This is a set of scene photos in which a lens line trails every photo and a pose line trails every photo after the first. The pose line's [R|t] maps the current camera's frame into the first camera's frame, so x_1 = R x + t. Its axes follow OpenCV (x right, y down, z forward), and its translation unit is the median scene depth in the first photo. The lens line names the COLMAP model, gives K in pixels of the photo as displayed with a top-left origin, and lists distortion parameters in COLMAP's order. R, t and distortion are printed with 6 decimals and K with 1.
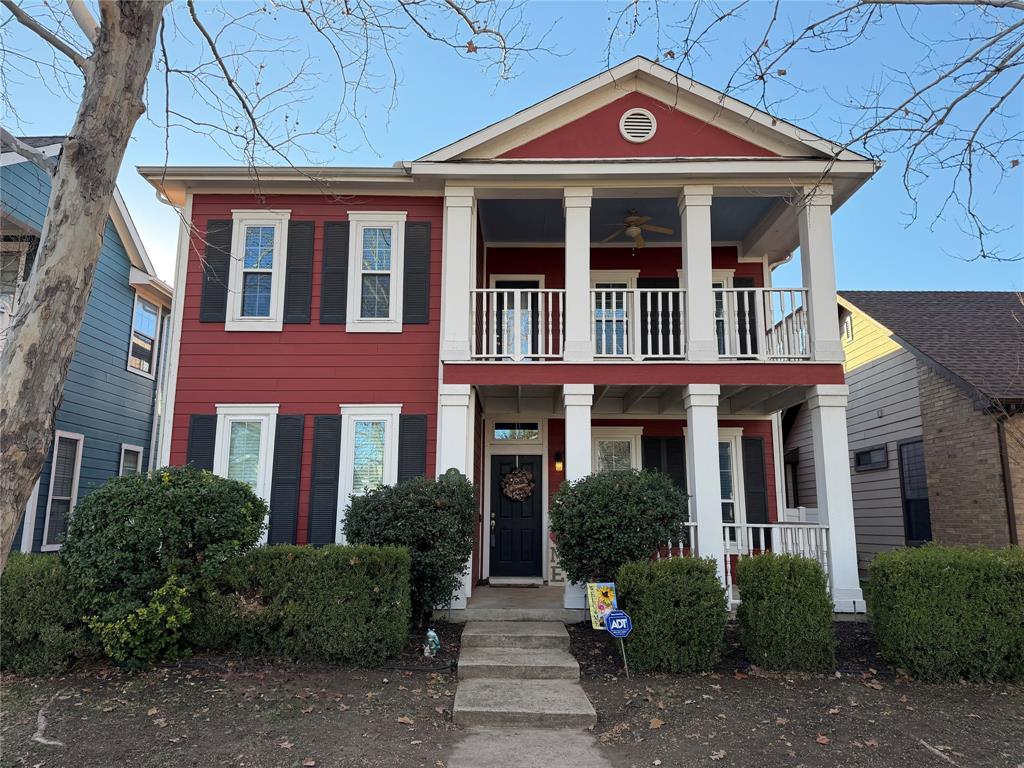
lens RADIAL K [[725.6, 0, 511.7], [0, 725.6, 382.7], [0, 0, 1]] dist [0.035052, -0.026144]
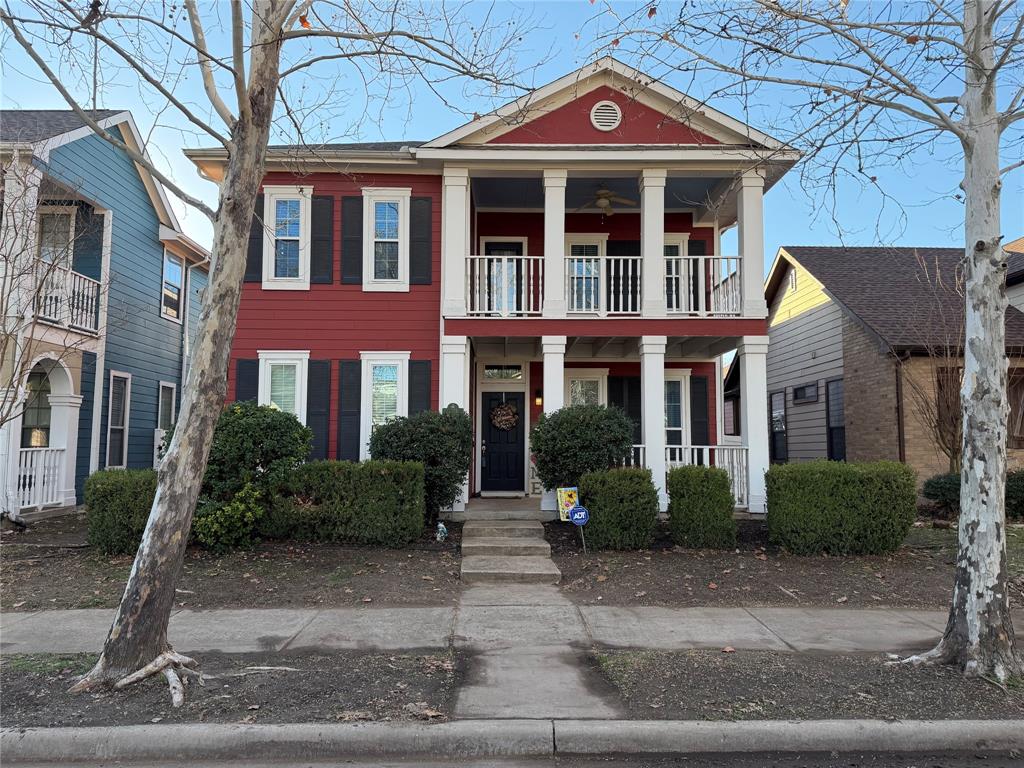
lens RADIAL K [[725.6, 0, 513.0], [0, 725.6, 387.6], [0, 0, 1]] dist [0.035052, -0.026144]
pose [[0.999687, -0.000089, 0.025004, -0.008427], [-0.002379, 0.995119, 0.098655, -0.030512], [-0.024891, -0.098683, 0.994808, -0.232037]]
